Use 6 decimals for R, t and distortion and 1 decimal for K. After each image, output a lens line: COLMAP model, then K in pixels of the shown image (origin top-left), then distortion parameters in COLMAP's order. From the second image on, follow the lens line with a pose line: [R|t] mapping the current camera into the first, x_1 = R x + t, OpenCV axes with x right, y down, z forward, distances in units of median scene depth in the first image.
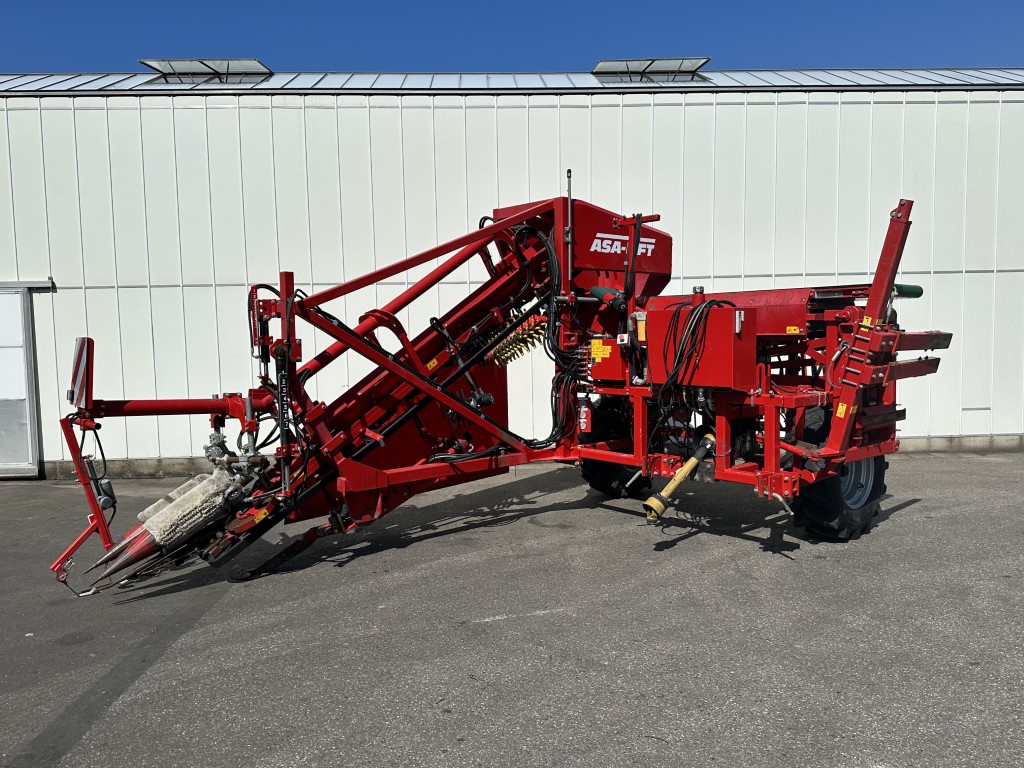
lens RADIAL K [[795.5, 0, 516.6], [0, 795.5, 386.3], [0, 0, 1]] dist [0.077198, -0.141245]
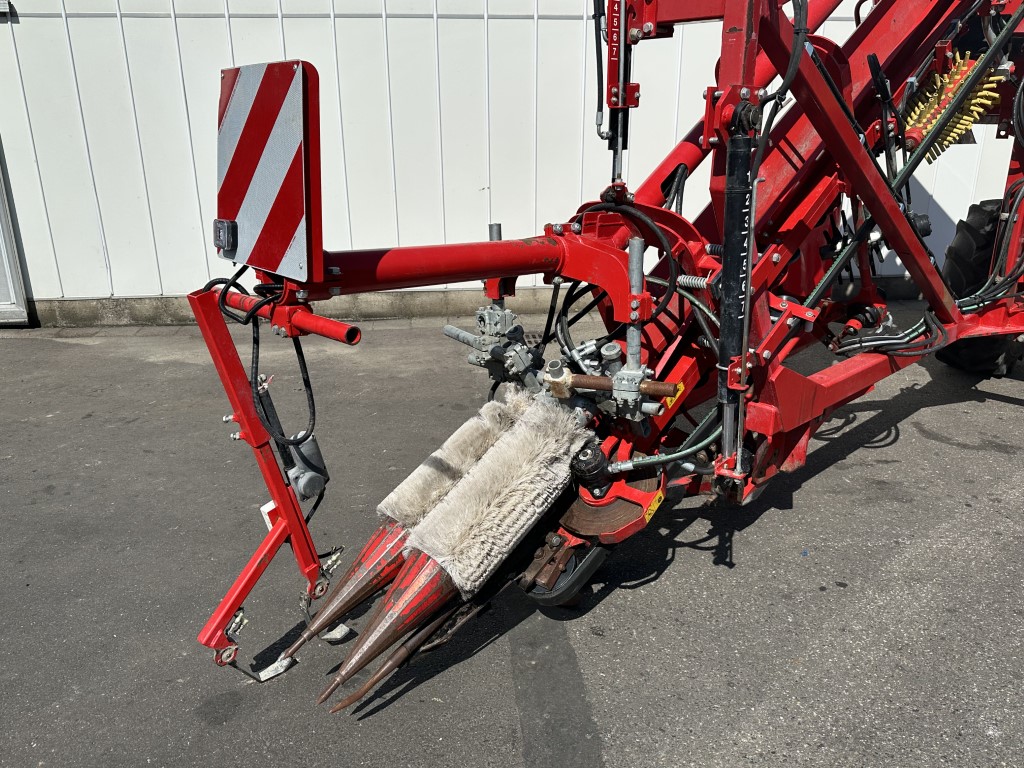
lens RADIAL K [[795.5, 0, 516.6], [0, 795.5, 386.3], [0, 0, 1]] dist [0.077198, -0.141245]
pose [[0.998387, -0.002231, 0.056733, -0.350079], [-0.011977, 0.968466, 0.248856, -0.011421], [-0.055499, -0.249134, 0.966877, 0.488844]]
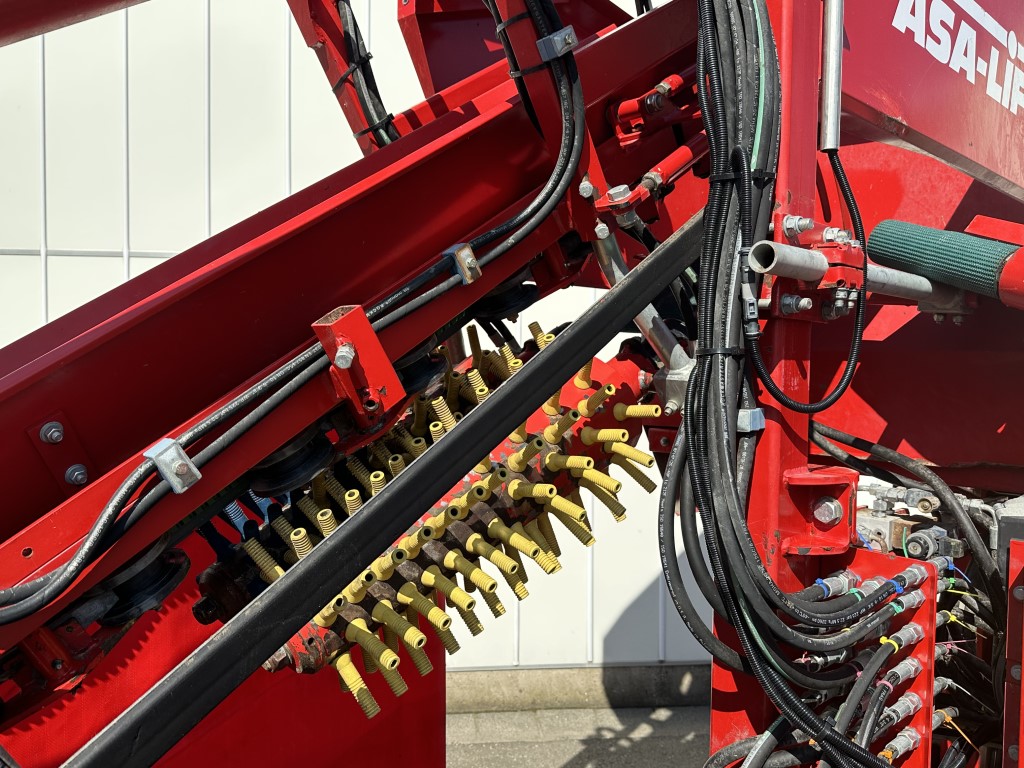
lens RADIAL K [[795.5, 0, 516.6], [0, 795.5, 386.3], [0, 0, 1]] dist [0.077198, -0.141245]
pose [[0.998339, 0.027962, 0.050381, -0.003532], [-0.026444, 0.999183, -0.030546, -0.084605], [-0.051194, 0.029163, 0.998263, 0.897772]]
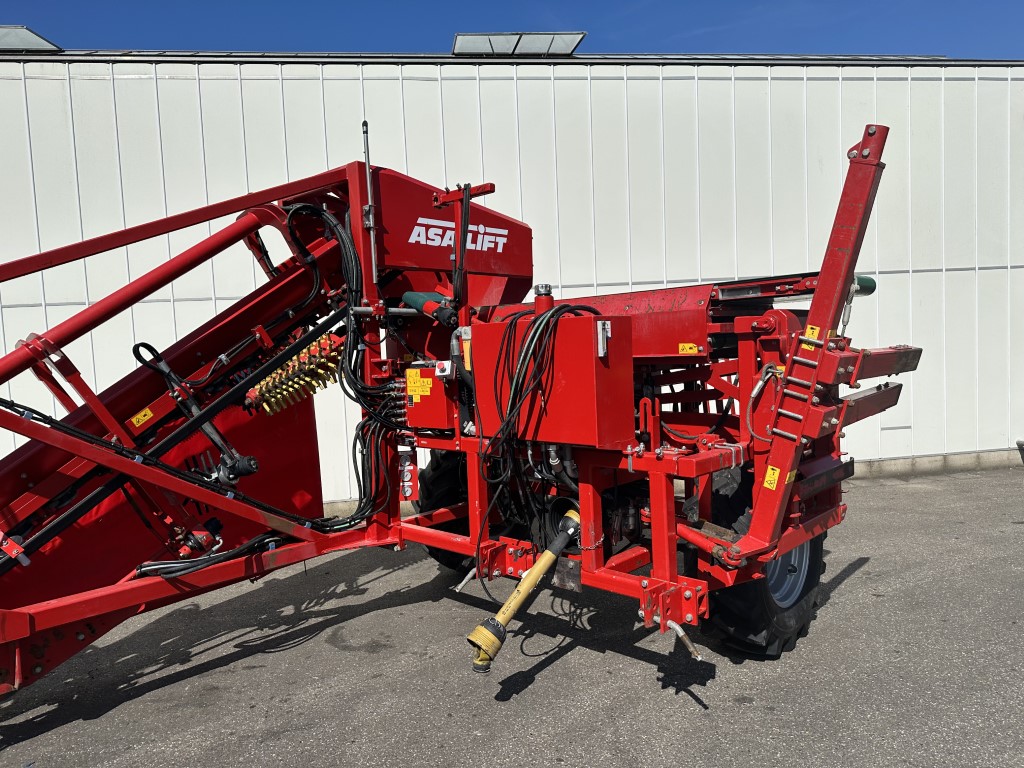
lens RADIAL K [[719.0, 0, 539.9], [0, 719.0, 382.8], [0, 0, 1]] dist [0.049284, -0.003005]
pose [[0.991981, -0.034393, 0.121616, 0.137327], [0.036871, 0.999155, -0.018186, -0.032880], [-0.120888, 0.022524, 0.992411, 0.389569]]
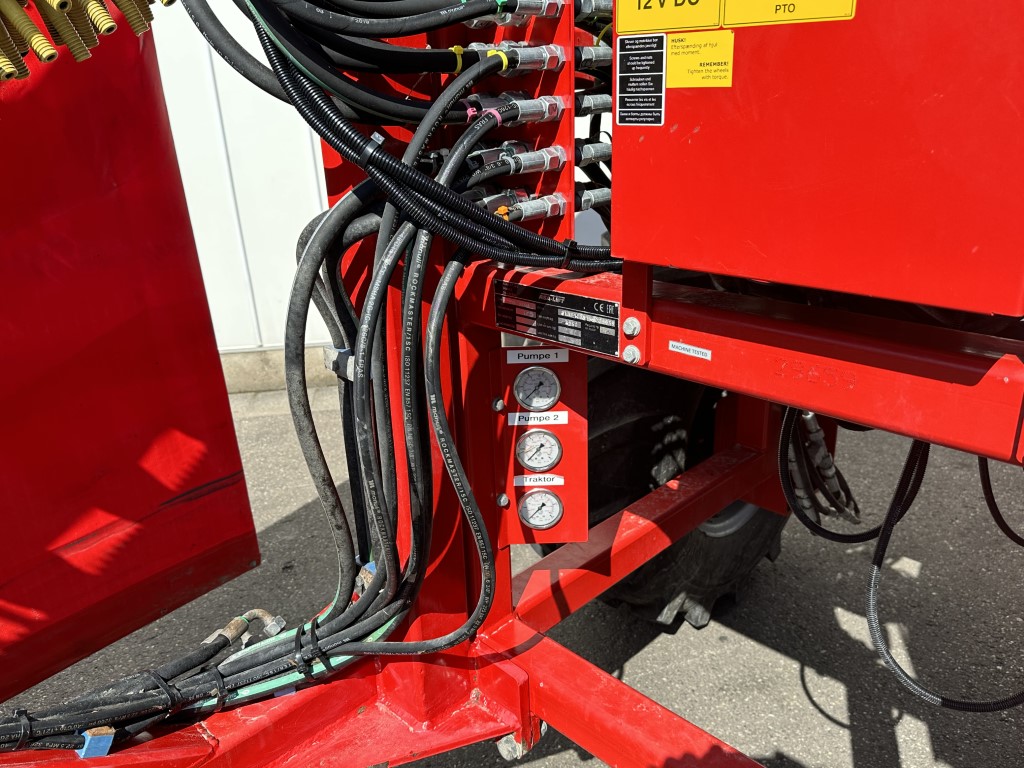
lens RADIAL K [[795.5, 0, 516.6], [0, 795.5, 386.3], [0, 0, 1]] dist [0.077198, -0.141245]
pose [[0.996955, -0.050820, 0.059146, 0.076712], [0.031844, 0.957667, 0.286110, -0.025378], [-0.071183, -0.283355, 0.956370, 0.931350]]
